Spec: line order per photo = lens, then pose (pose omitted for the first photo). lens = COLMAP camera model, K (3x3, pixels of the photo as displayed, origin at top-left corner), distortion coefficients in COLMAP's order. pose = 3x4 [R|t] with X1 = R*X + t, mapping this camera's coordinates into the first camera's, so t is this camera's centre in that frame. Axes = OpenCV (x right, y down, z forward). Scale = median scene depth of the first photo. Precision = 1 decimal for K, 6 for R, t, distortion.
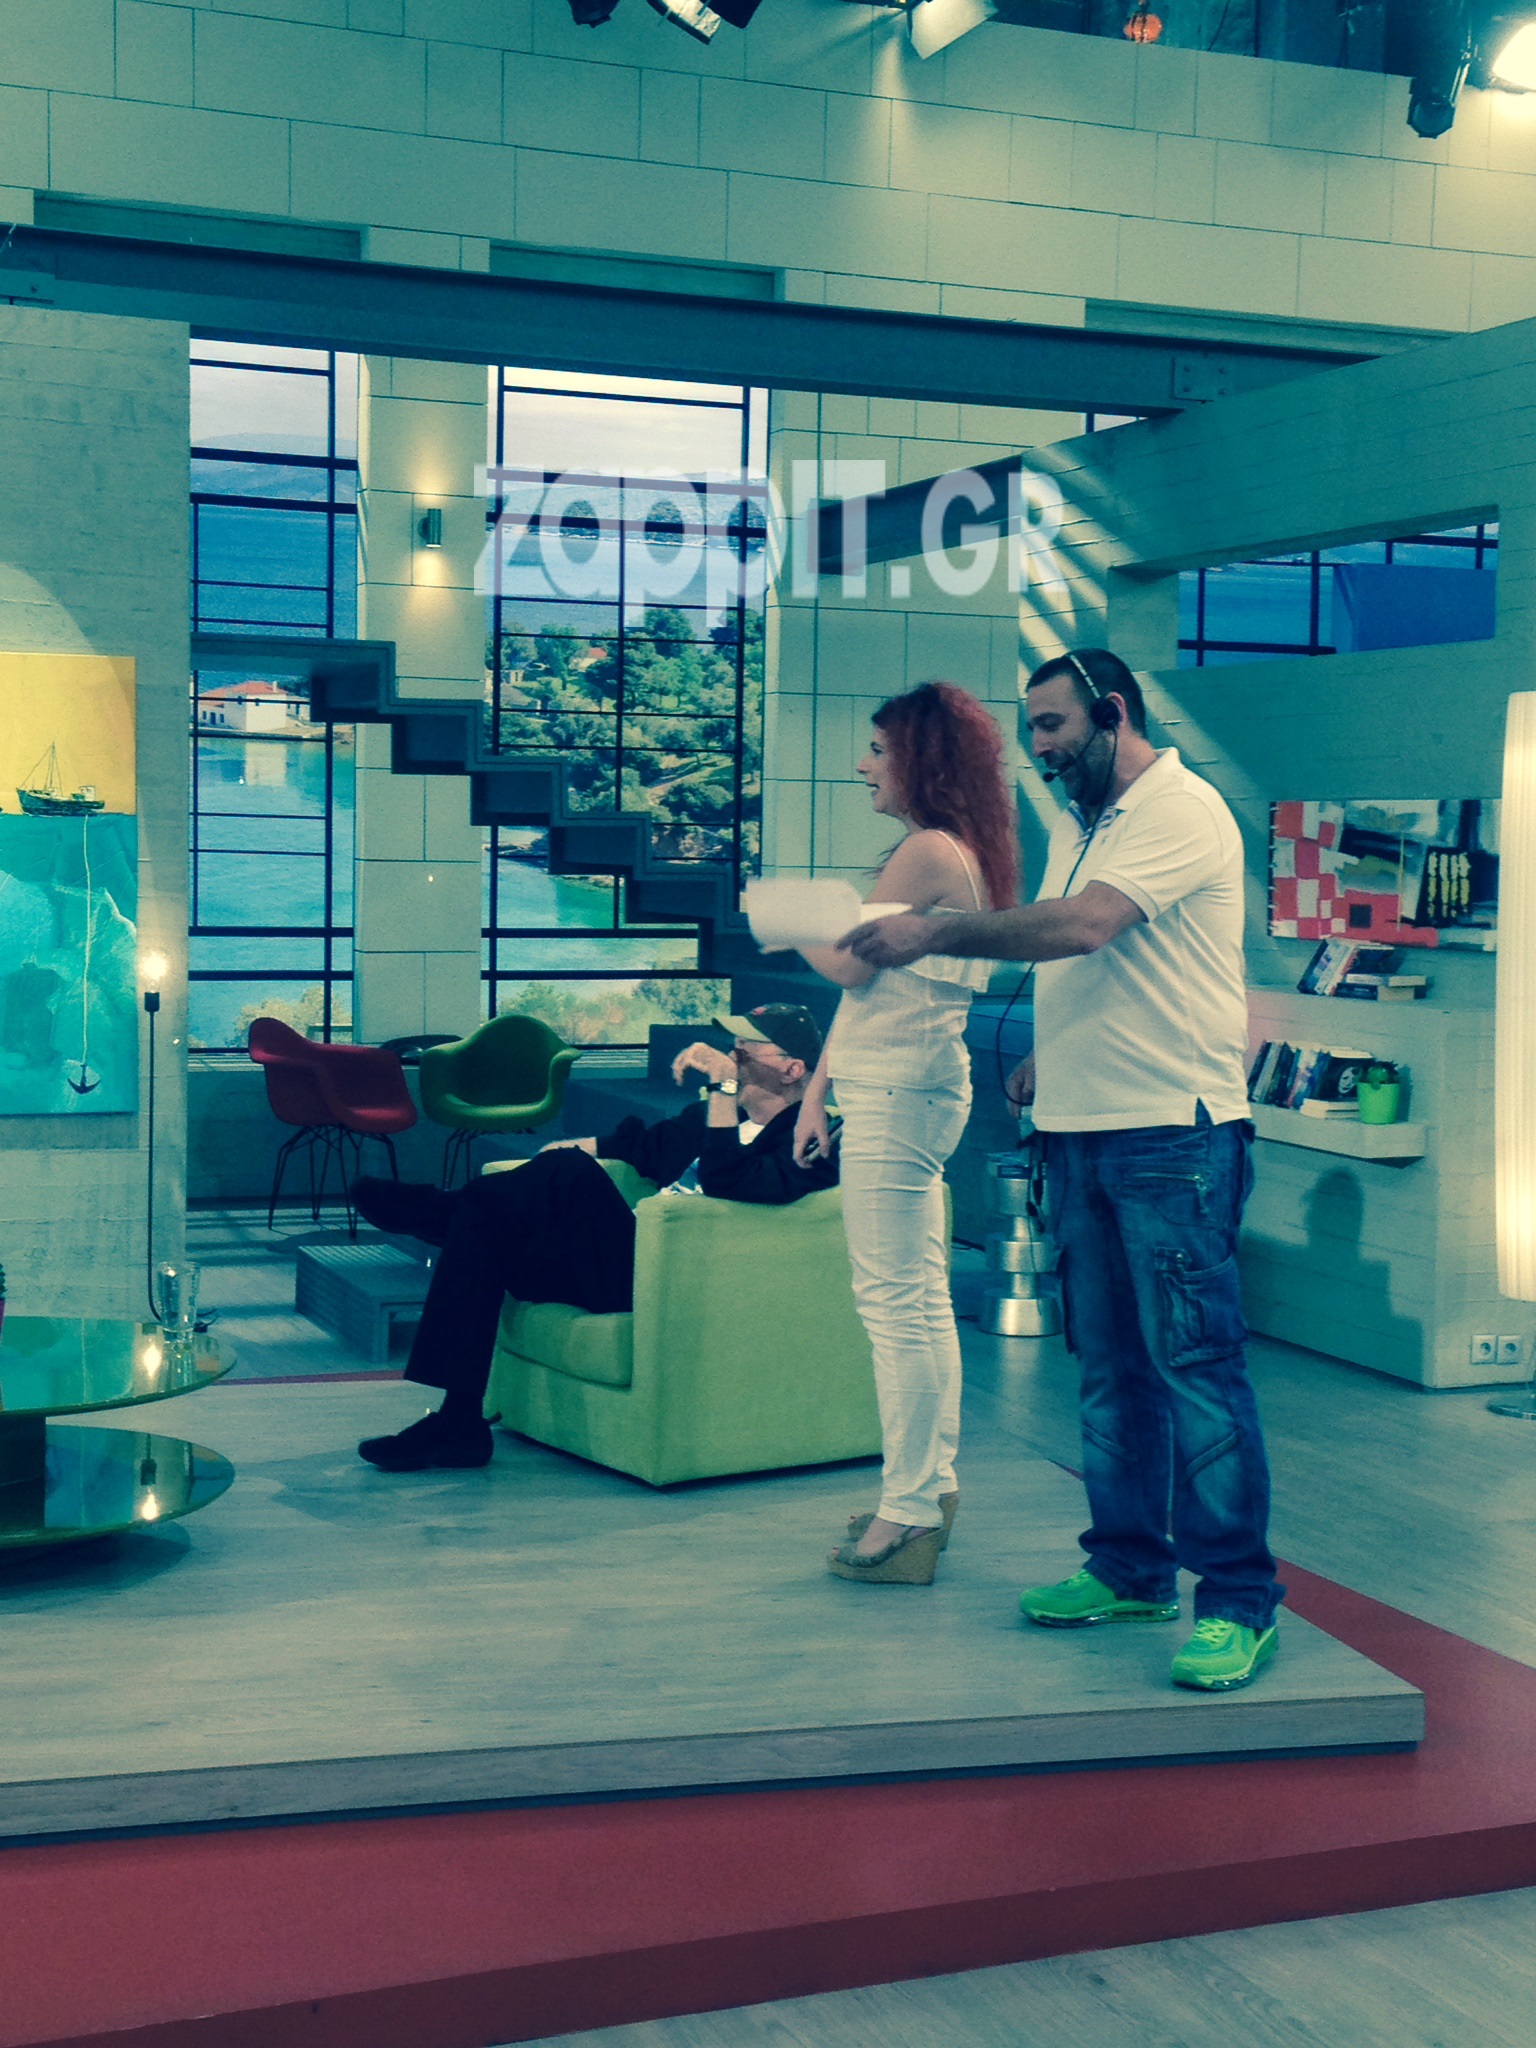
lens RADIAL K [[3051.4, 0, 855.4], [0, 3051.4, 990.5], [0, 0, 1]] dist [0.053421, 0.000000]
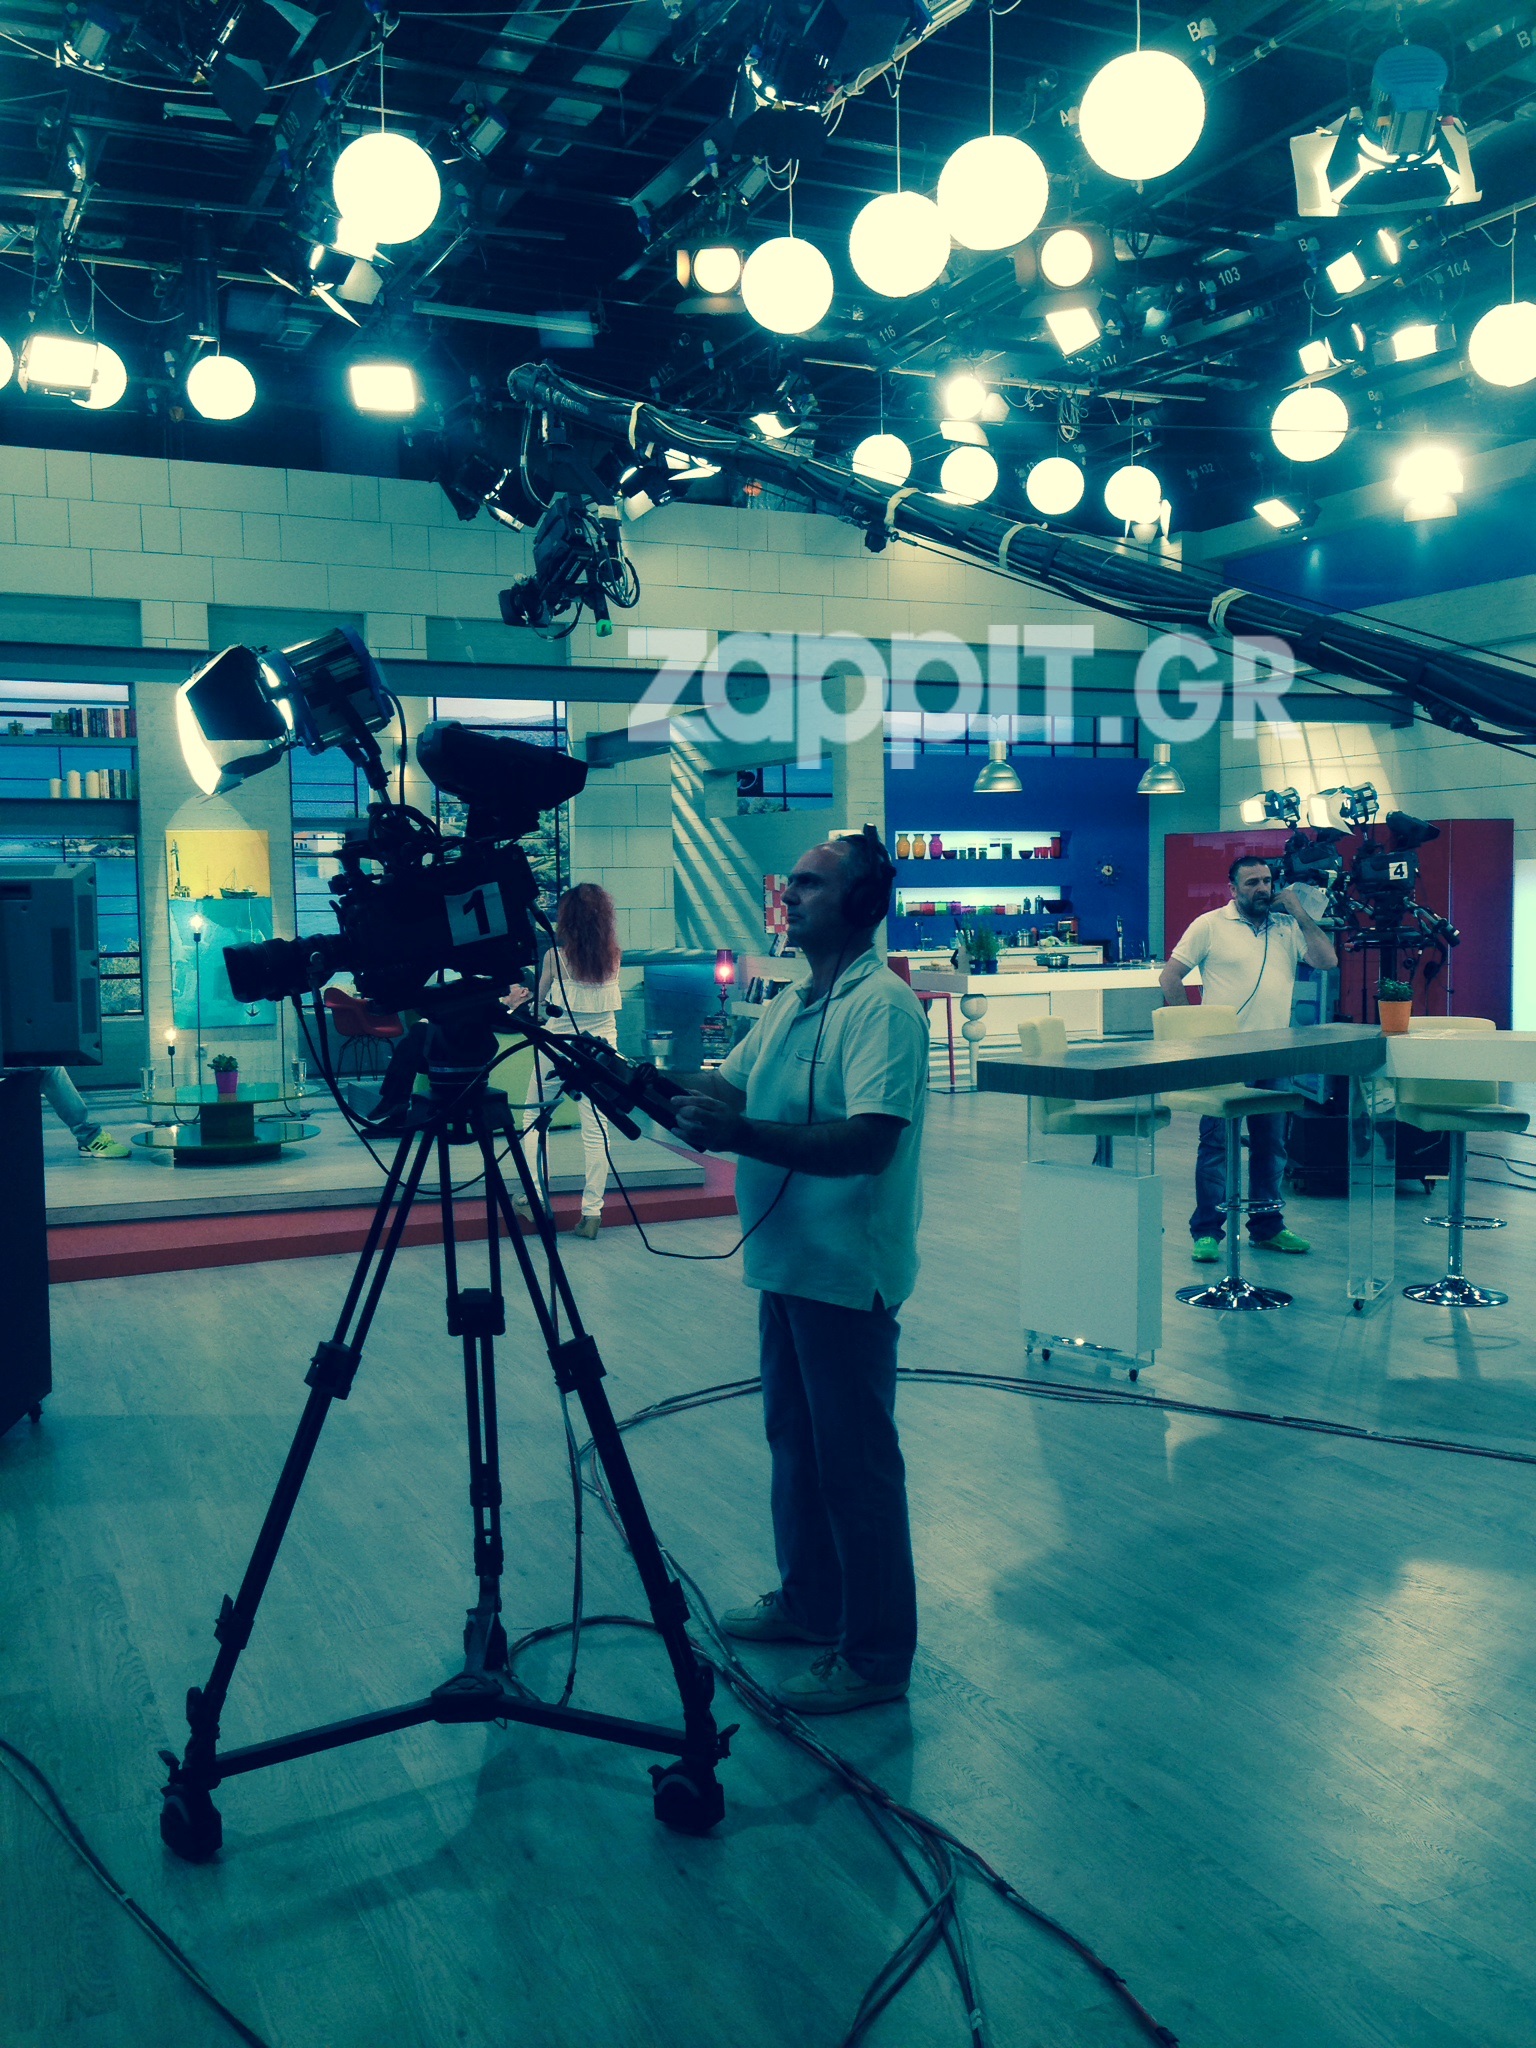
lens RADIAL K [[2196.6, 0, 834.4], [0, 2196.6, 1019.2], [0, 0, 1]] dist [0.096869, 0.000000]
pose [[0.999007, -0.035781, 0.026554, 0.120185], [0.035452, 0.999290, 0.012769, 0.024061], [-0.026992, -0.011815, 0.999566, -0.572617]]
